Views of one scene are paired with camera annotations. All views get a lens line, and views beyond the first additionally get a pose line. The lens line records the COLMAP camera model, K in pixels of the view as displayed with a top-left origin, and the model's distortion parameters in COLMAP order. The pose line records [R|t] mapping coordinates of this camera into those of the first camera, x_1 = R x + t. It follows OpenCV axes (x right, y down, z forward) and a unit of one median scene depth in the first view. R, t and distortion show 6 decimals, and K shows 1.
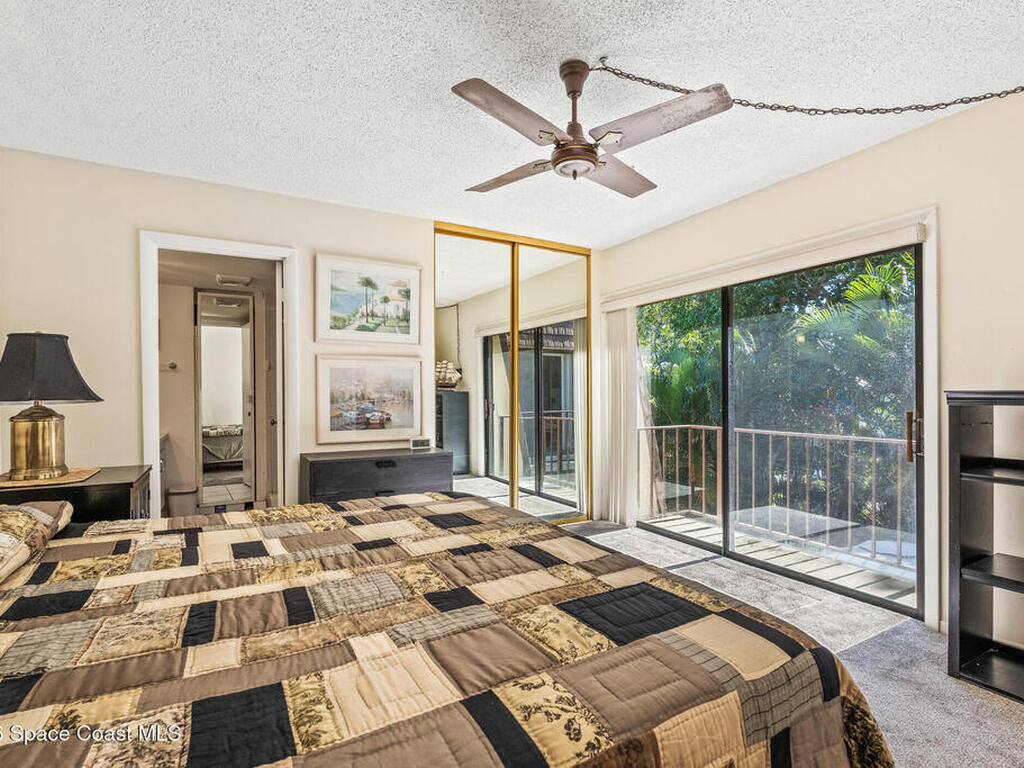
lens RADIAL K [[513.3, 0, 509.4], [0, 513.3, 388.7], [0, 0, 1]] dist [0.001233, -0.000879]
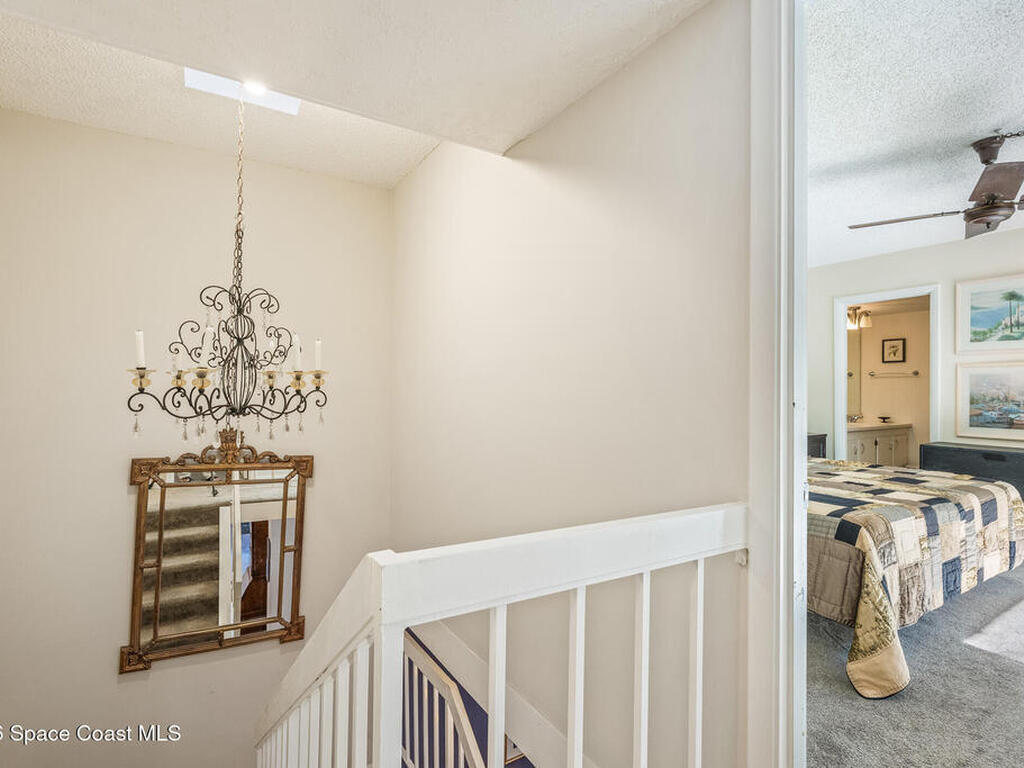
lens RADIAL K [[513.3, 0, 511.8], [0, 513.3, 387.1], [0, 0, 1]] dist [0.001233, -0.000879]
pose [[0.057747, 0.000590, -0.998331, 0.770220], [-0.001088, 0.999999, 0.000528, -0.010171], [0.998331, 0.001056, 0.057747, -0.142169]]
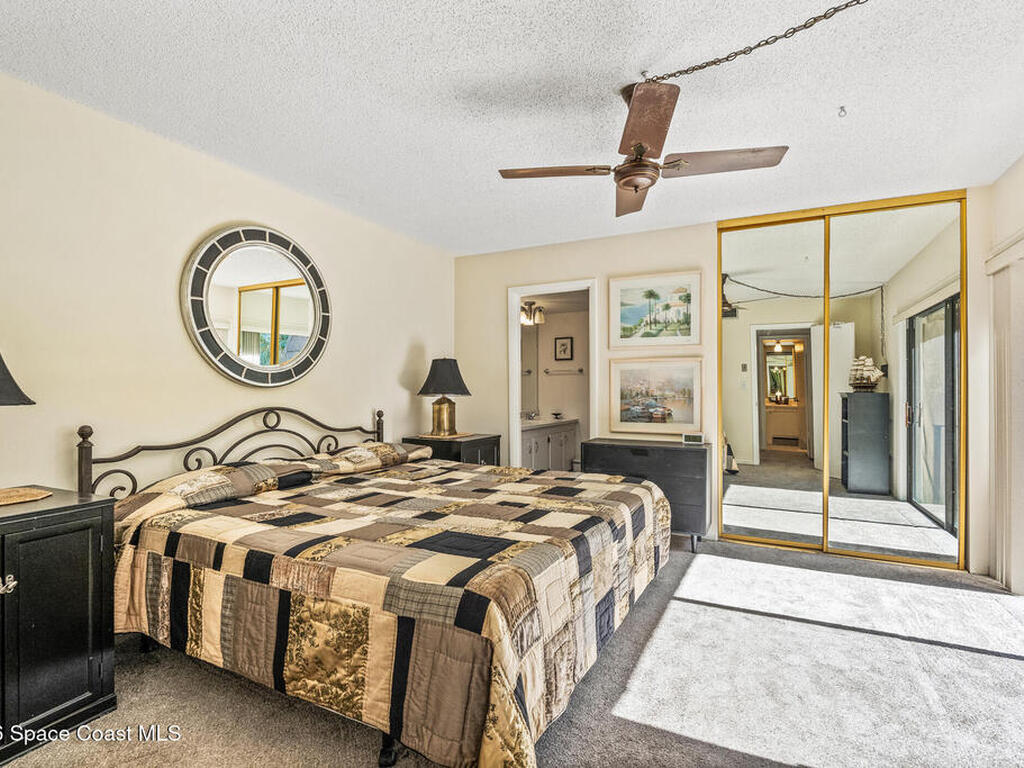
lens RADIAL K [[513.3, 0, 514.5], [0, 513.3, 386.1], [0, 0, 1]] dist [0.001233, -0.000879]
pose [[0.551613, -0.003238, -0.834094, 0.513448], [0.004490, 0.999990, -0.000913, -0.002403], [0.834088, -0.003242, 0.551622, 0.112559]]
